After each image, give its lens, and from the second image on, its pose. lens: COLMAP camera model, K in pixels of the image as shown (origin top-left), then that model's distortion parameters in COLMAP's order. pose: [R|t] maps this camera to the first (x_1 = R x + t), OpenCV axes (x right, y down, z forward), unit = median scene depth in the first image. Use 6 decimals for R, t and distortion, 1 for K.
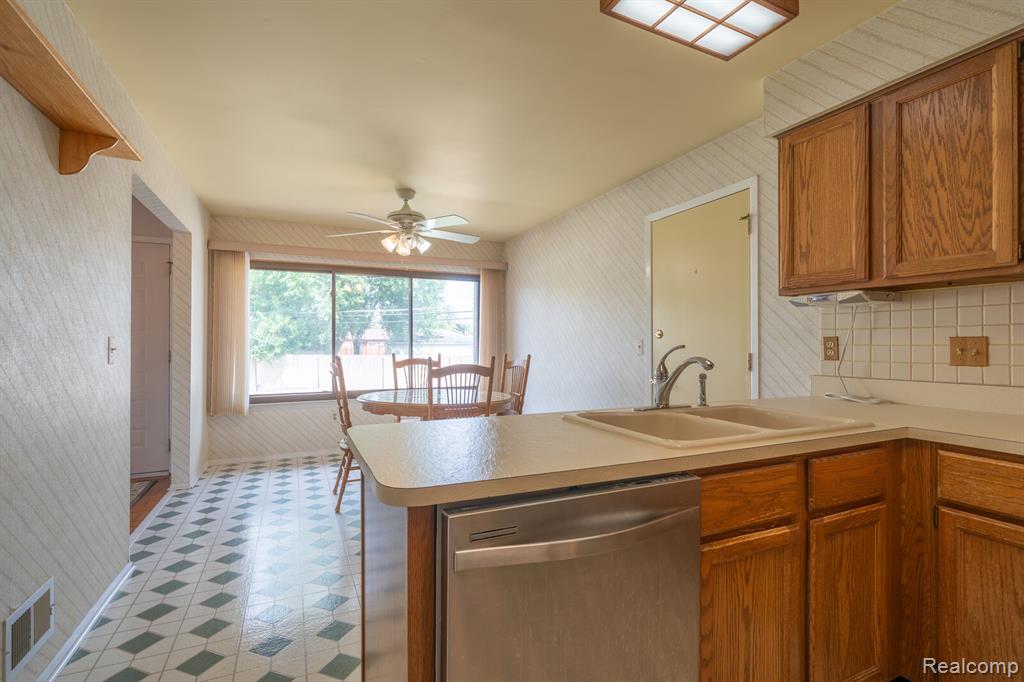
lens RADIAL K [[466.8, 0, 508.5], [0, 466.8, 343.0], [0, 0, 1]] dist [-0.001593, 0.000226]
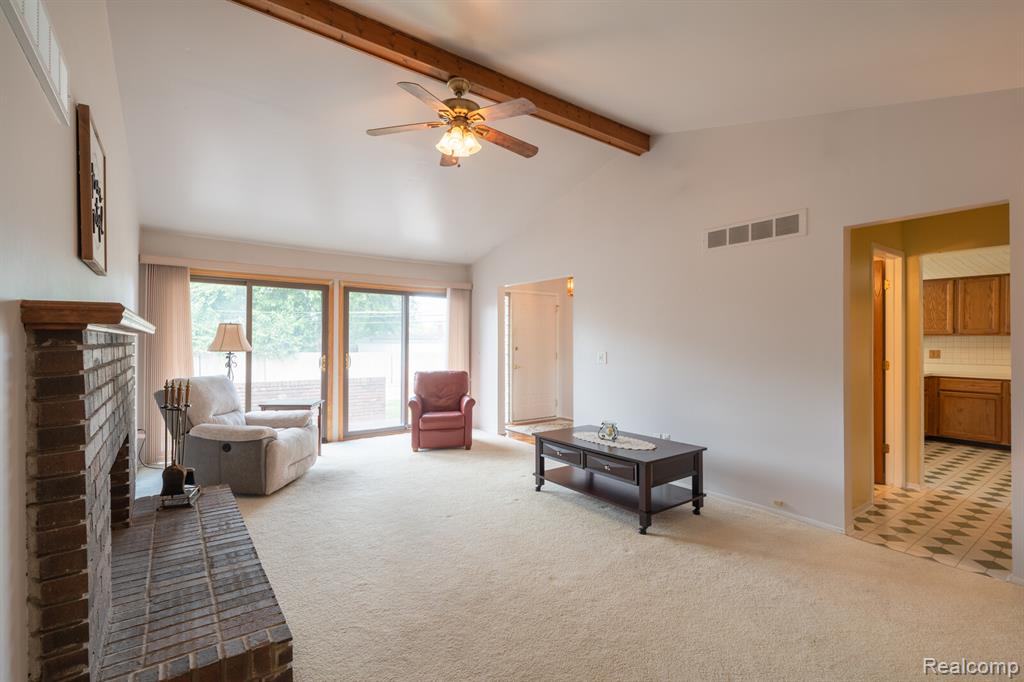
lens RADIAL K [[466.8, 0, 514.6], [0, 466.8, 342.9], [0, 0, 1]] dist [-0.001593, 0.000226]
pose [[0.977559, 0.001280, 0.210660, -2.247809], [-0.003284, 0.999953, 0.009162, -0.070567], [-0.210638, -0.009649, 0.977517, -1.397216]]
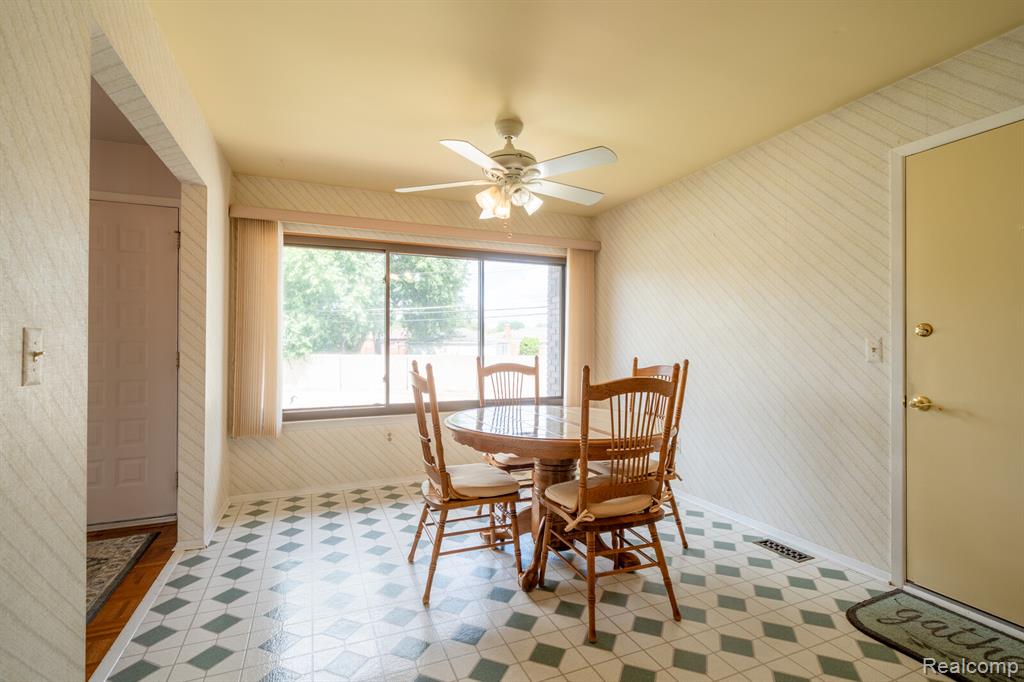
lens RADIAL K [[466.8, 0, 511.3], [0, 466.8, 343.0], [0, 0, 1]] dist [-0.001593, 0.000226]
pose [[0.999628, 0.002709, -0.027136, -0.327051], [-0.002695, 0.999996, 0.000546, 0.000366], [0.027138, -0.000473, 0.999632, 0.503777]]
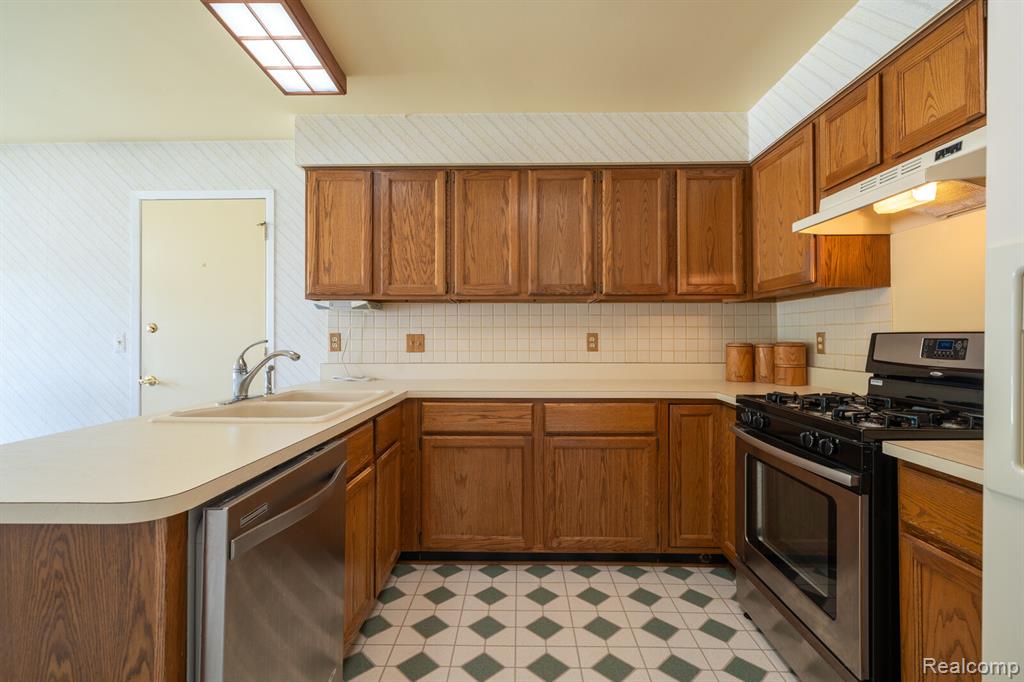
lens RADIAL K [[466.8, 0, 508.7], [0, 466.8, 333.4], [0, 0, 1]] dist [-0.001593, 0.000226]
pose [[0.434949, 0.008840, 0.900412, -0.266340], [-0.001201, 0.999957, -0.009237, -0.001311], [-0.900454, 0.002936, 0.434941, -0.003669]]
